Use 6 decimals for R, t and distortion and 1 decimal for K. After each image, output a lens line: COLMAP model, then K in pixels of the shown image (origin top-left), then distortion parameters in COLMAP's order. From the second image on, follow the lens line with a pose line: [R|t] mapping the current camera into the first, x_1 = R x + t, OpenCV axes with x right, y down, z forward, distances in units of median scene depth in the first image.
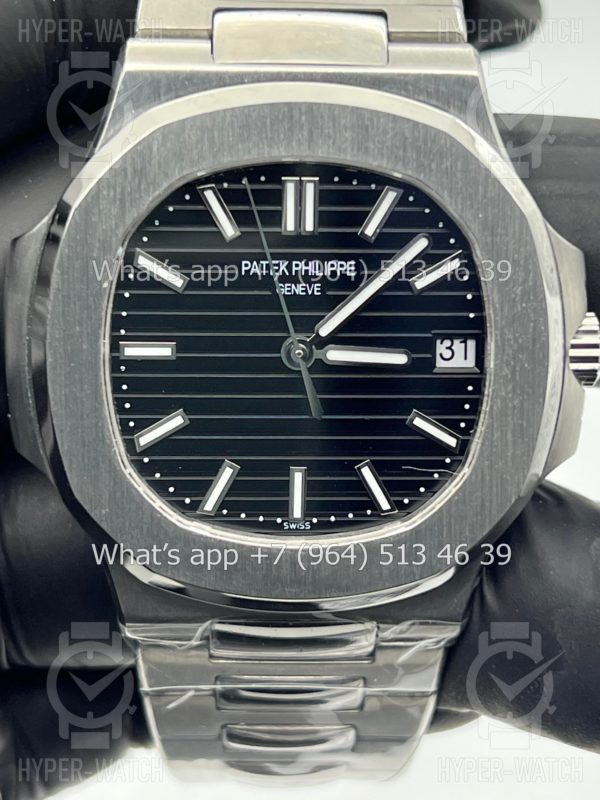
lens RADIAL K [[1901.4, 0, 300.0], [0, 1901.4, 400.0], [0, 0, 1]] dist [0.286029, 0.107951]
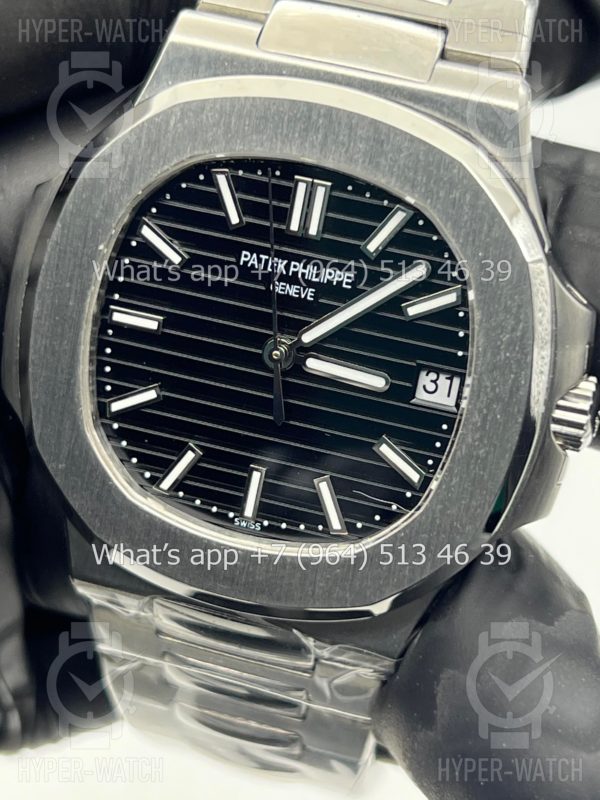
lens RADIAL K [[1901.4, 0, 300.0], [0, 1901.4, 400.0], [0, 0, 1]] dist [0.286029, 0.107951]
pose [[0.950980, 0.215748, -0.221562, 0.233555], [-0.210144, 0.976449, 0.048853, -0.051964], [0.226884, 0.000102, 0.973922, 0.042781]]
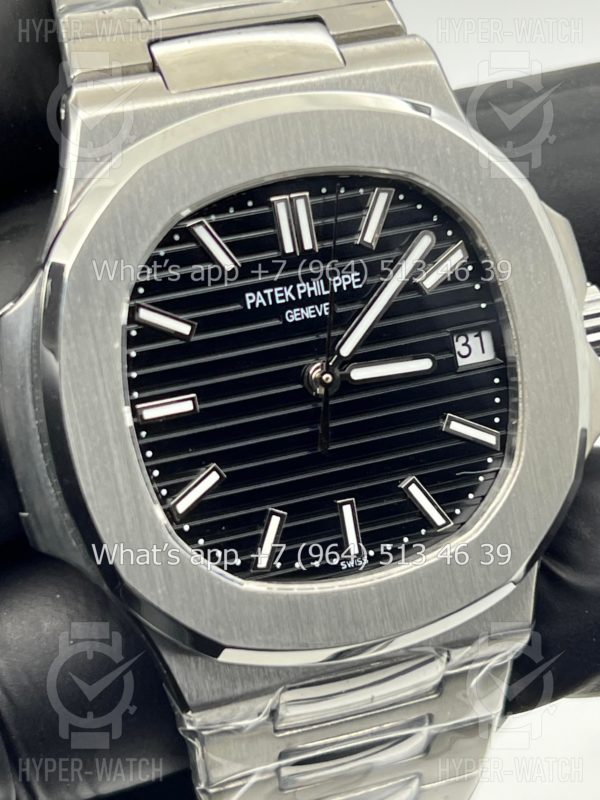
lens RADIAL K [[1901.4, 0, 300.0], [0, 1901.4, 400.0], [0, 0, 1]] dist [0.286029, 0.107951]
pose [[0.951325, -0.201934, 0.232819, -0.231671], [0.217299, 0.975198, -0.042080, 0.022254], [-0.218547, 0.090623, 0.971609, 0.095292]]
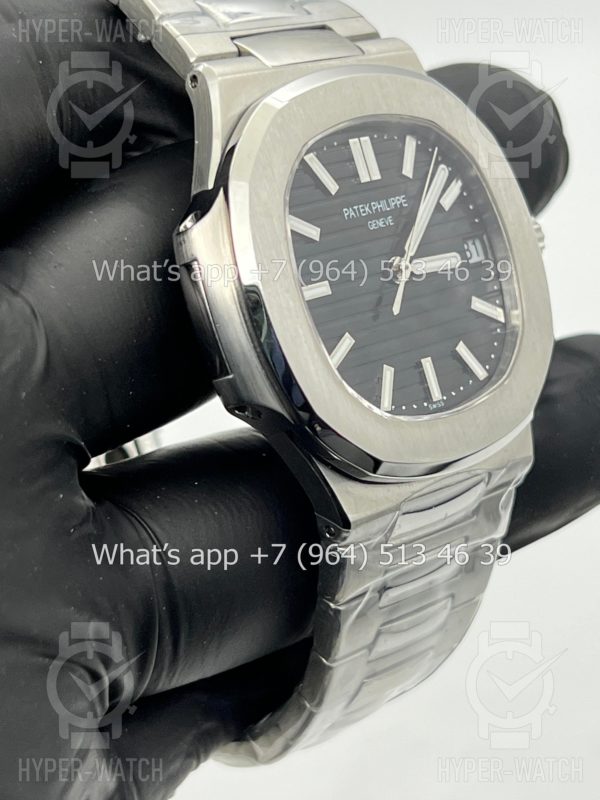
lens RADIAL K [[1901.4, 0, 300.0], [0, 1901.4, 400.0], [0, 0, 1]] dist [0.286029, 0.107951]
pose [[0.738384, -0.233839, 0.632541, -0.864440], [0.370627, 0.924319, -0.090940, 0.144391], [-0.563404, 0.301586, 0.769170, 0.097933]]
